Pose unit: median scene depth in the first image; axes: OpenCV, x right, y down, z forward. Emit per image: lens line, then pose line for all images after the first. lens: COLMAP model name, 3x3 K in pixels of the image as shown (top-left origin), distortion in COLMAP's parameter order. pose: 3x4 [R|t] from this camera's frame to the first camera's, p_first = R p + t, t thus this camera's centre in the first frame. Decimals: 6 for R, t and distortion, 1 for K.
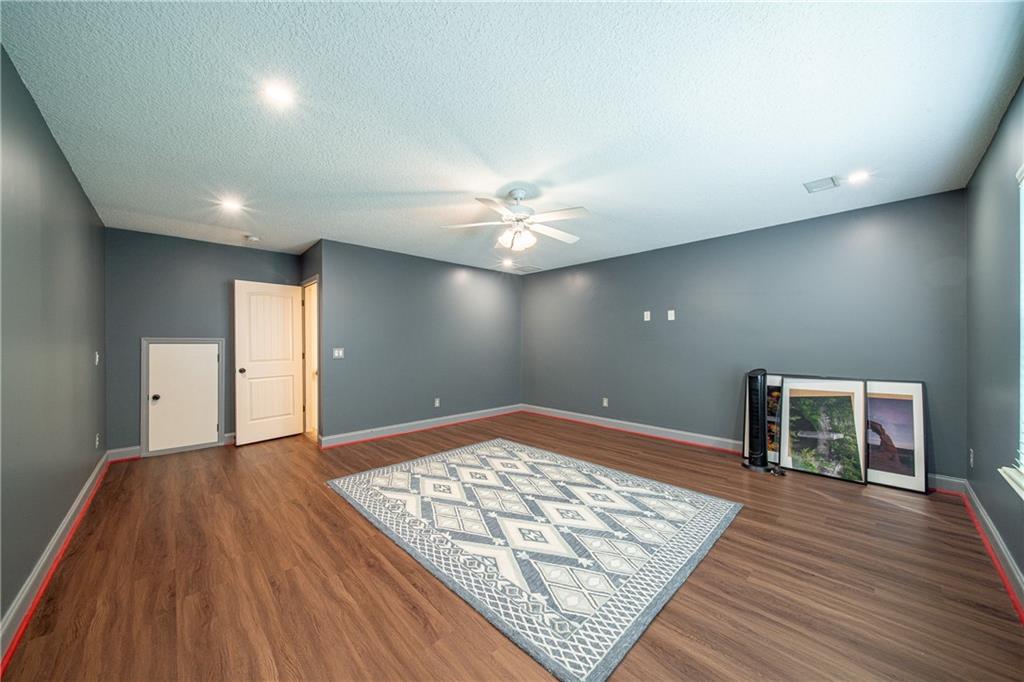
lens RADIAL K [[355.8, 0, 510.5], [0, 355.8, 342.3], [0, 0, 1]] dist [0.003101, -0.002635]
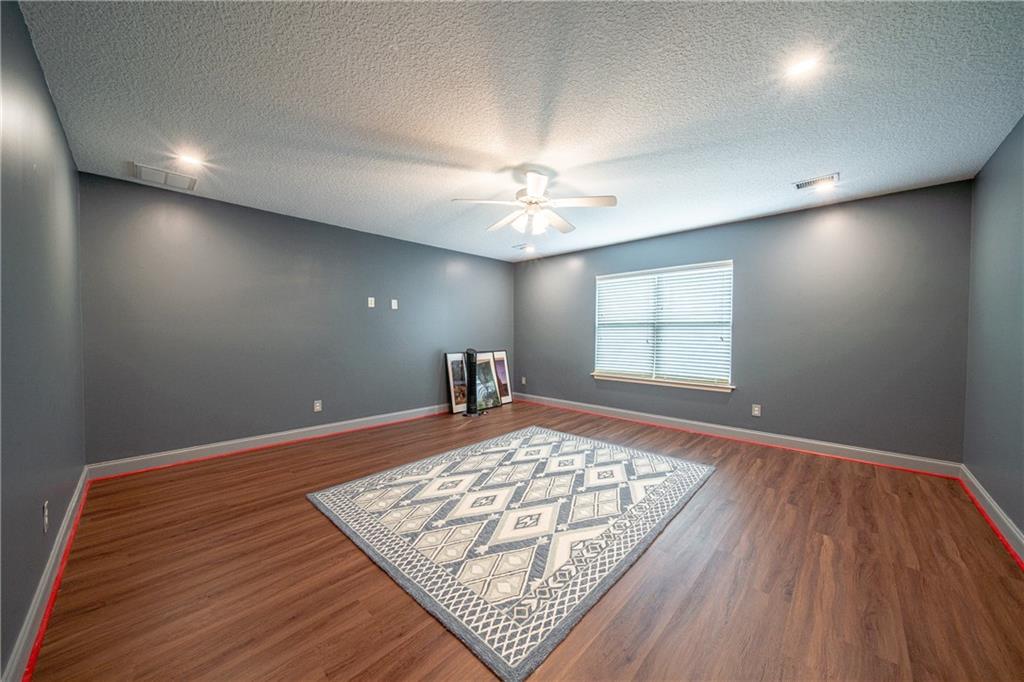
lens RADIAL K [[355.8, 0, 510.5], [0, 355.8, 342.3], [0, 0, 1]] dist [0.003101, -0.002635]
pose [[-0.050042, -0.021969, 0.998505, -0.938509], [-0.003710, 0.999755, 0.021811, 0.018025], [-0.998740, -0.002613, -0.050111, 1.083886]]
